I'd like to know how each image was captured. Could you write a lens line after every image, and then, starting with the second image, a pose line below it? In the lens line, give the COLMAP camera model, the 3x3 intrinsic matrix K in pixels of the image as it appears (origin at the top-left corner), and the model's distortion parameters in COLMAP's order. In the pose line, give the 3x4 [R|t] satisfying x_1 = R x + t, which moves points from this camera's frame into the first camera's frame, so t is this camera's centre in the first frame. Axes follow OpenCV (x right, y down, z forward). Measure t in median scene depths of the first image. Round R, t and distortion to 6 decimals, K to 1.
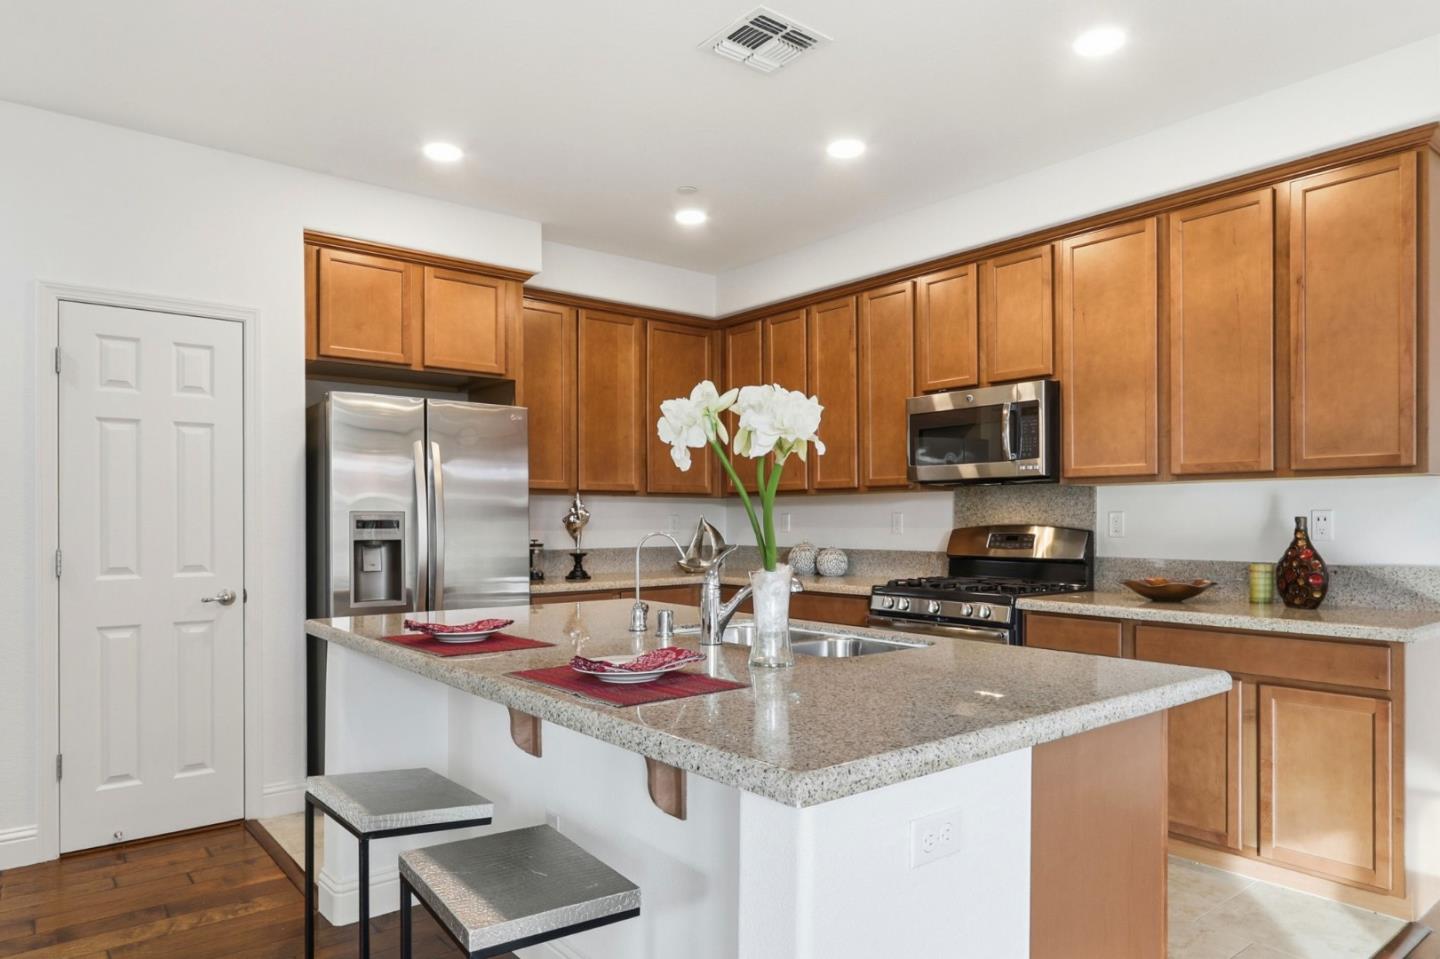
lens RADIAL K [[913.3, 0, 725.0], [0, 913.3, 522.0], [0, 0, 1]] dist [-0.001939, 0.001286]
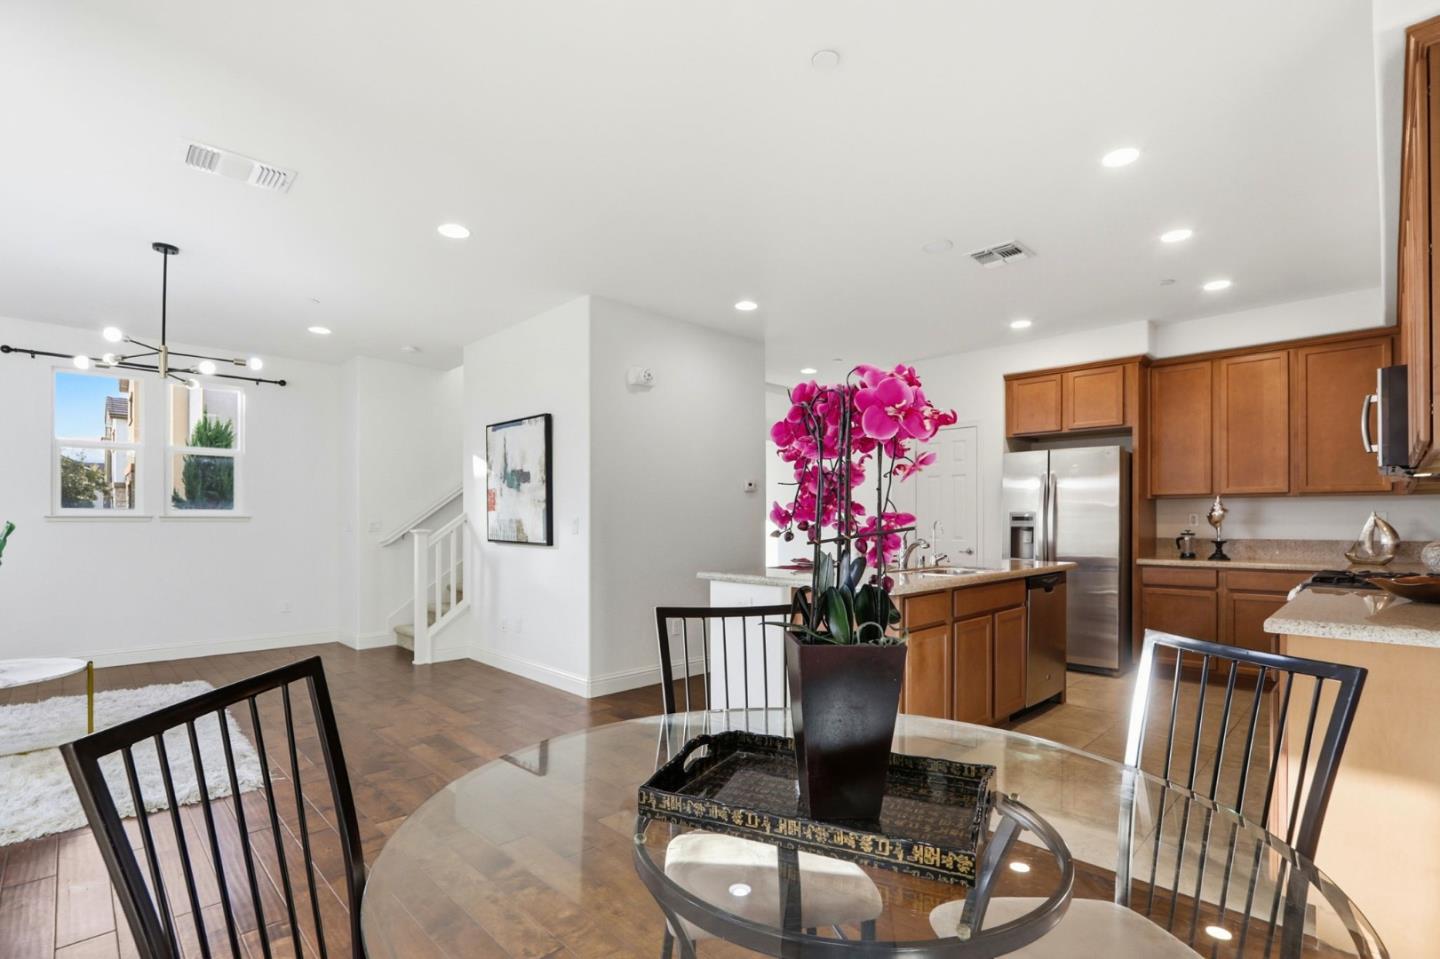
lens RADIAL K [[677.5, 0, 732.8], [0, 677.5, 514.6], [0, 0, 1]] dist [-0.014416, 0.000527]
pose [[0.102978, -0.006962, -0.994659, 1.000891], [-0.003641, 0.999966, -0.007376, 0.007218], [0.994677, 0.004381, 0.102949, 0.242647]]
